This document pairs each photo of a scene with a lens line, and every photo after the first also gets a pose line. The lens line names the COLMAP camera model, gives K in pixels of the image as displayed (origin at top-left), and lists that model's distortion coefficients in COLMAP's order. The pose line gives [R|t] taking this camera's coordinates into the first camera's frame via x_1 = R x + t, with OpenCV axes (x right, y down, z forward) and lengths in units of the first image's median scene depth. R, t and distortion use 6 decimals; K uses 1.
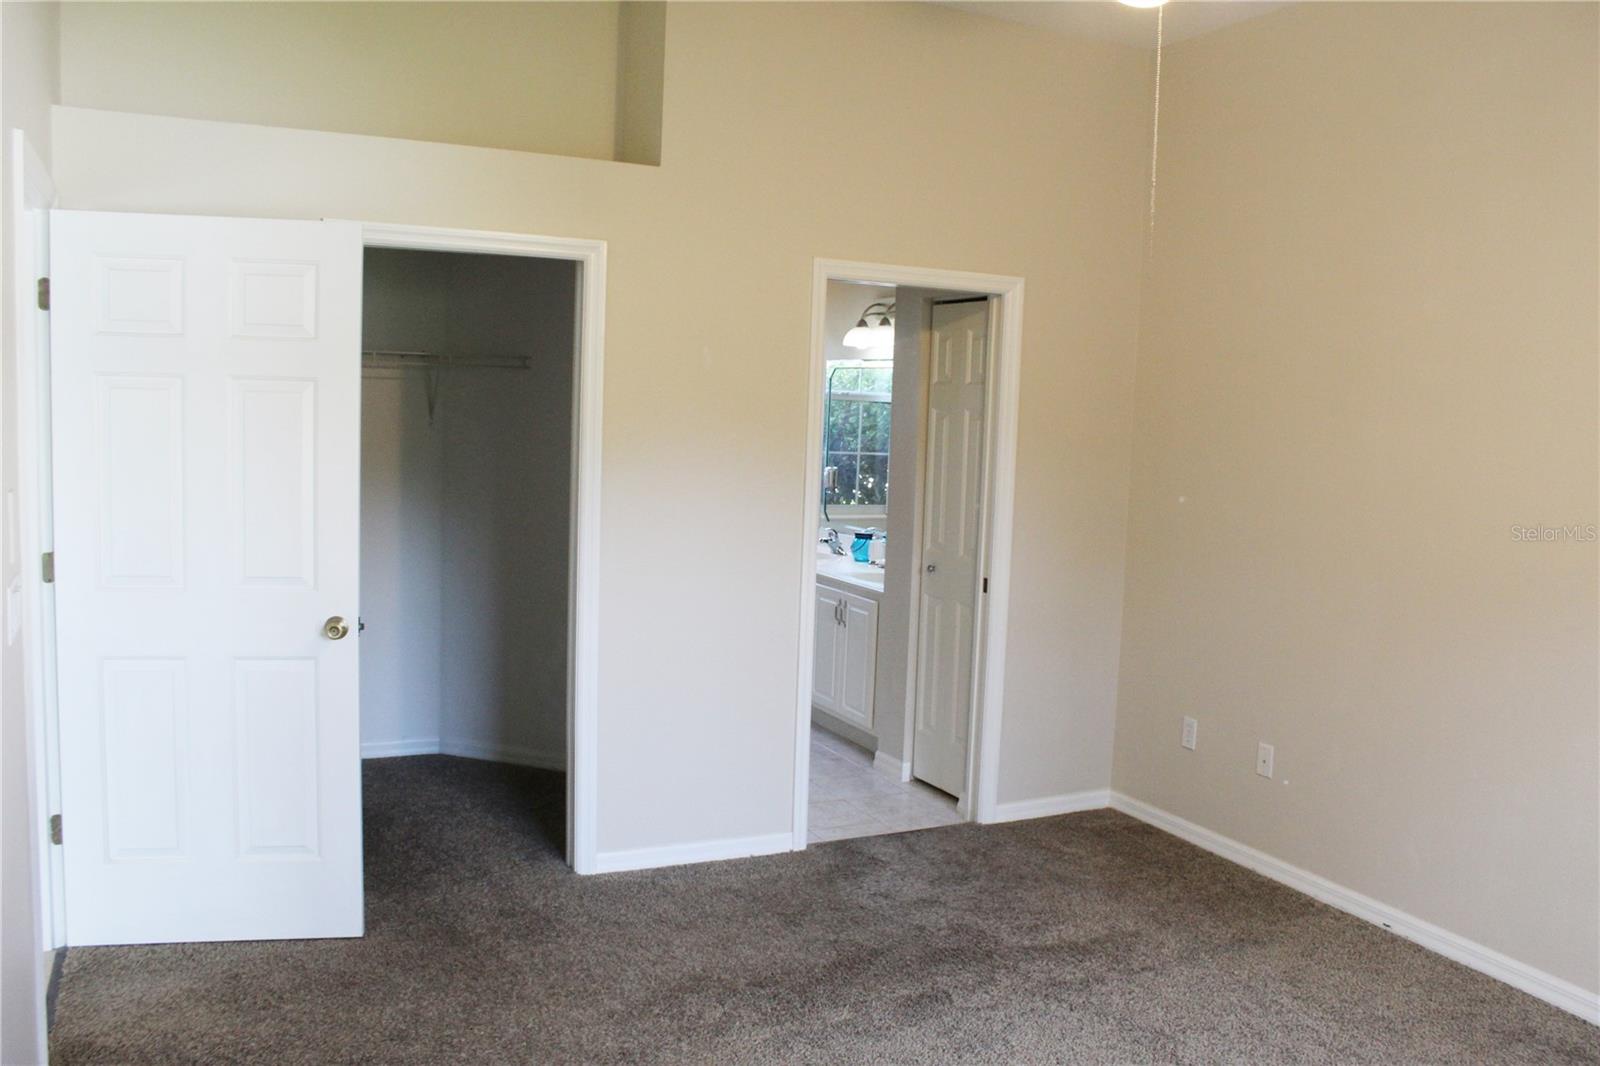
lens RADIAL K [[1339.3, 0, 800.0], [0, 1339.3, 530.3], [0, 0, 1]] dist [-0.095808, 0.013068]
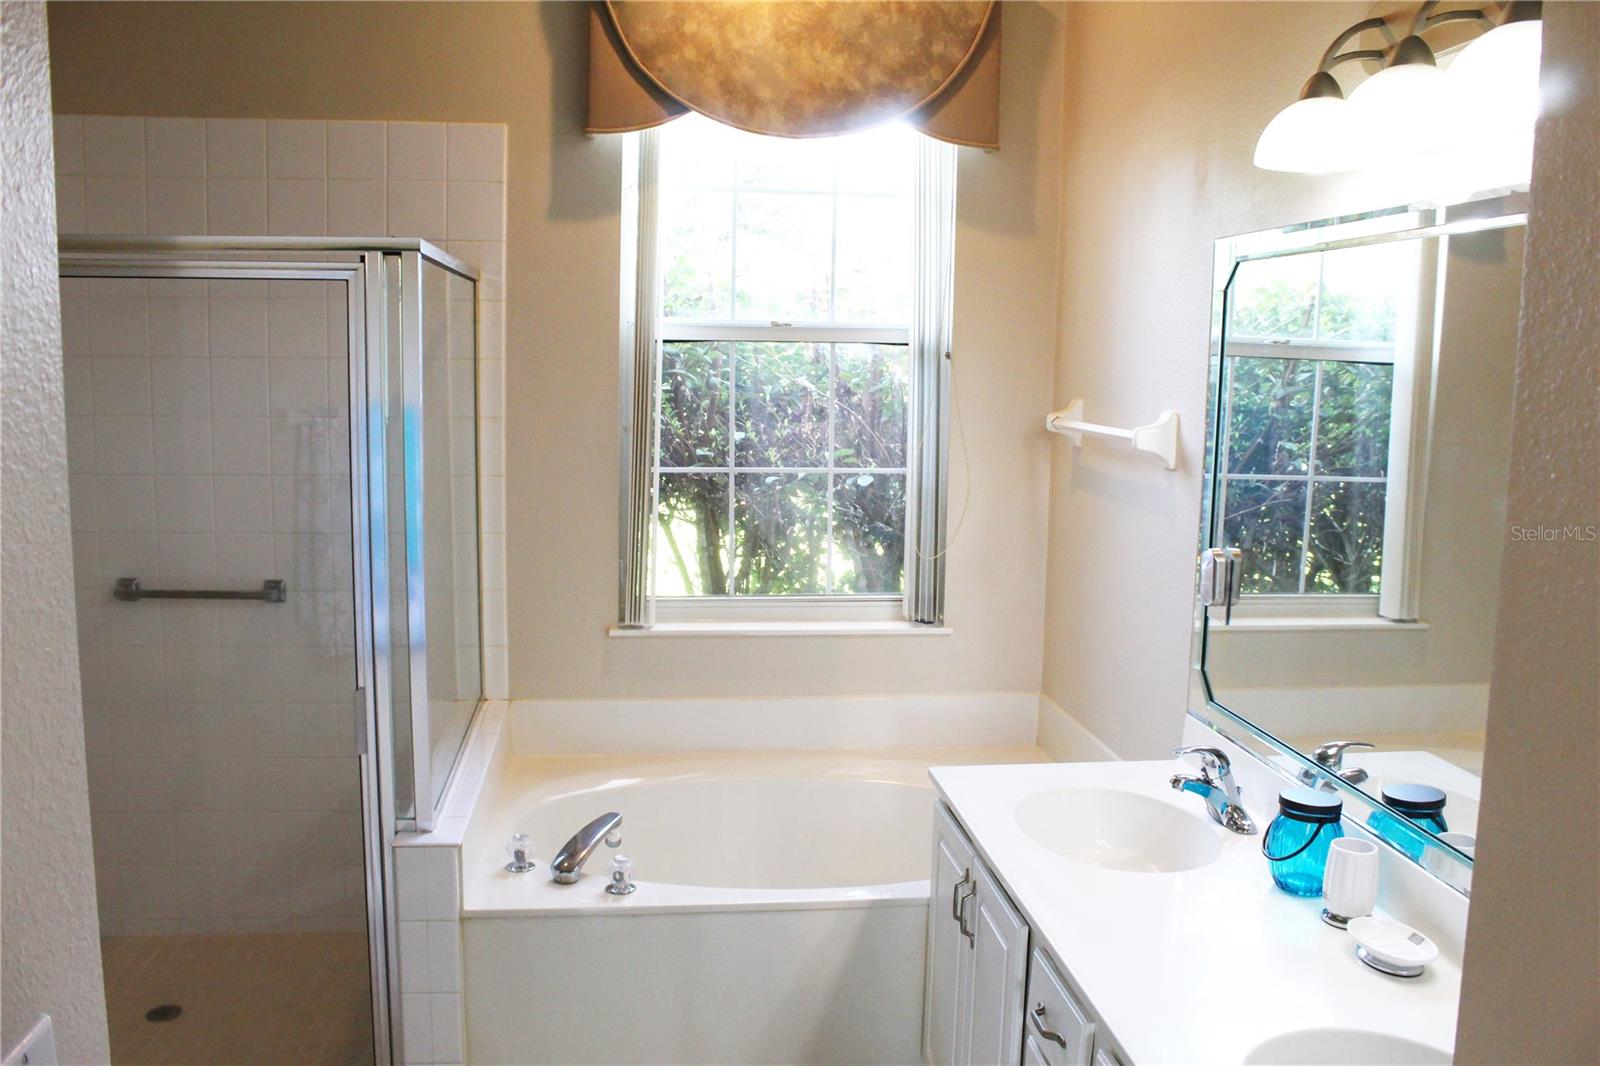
lens RADIAL K [[1339.3, 0, 806.5], [0, 1339.3, 533.9], [0, 0, 1]] dist [-0.095808, 0.013068]
pose [[0.947561, 0.023678, -0.318697, 0.025141], [-0.015033, 0.999450, 0.029560, -0.049057], [0.319221, -0.023219, 0.947396, 0.524749]]
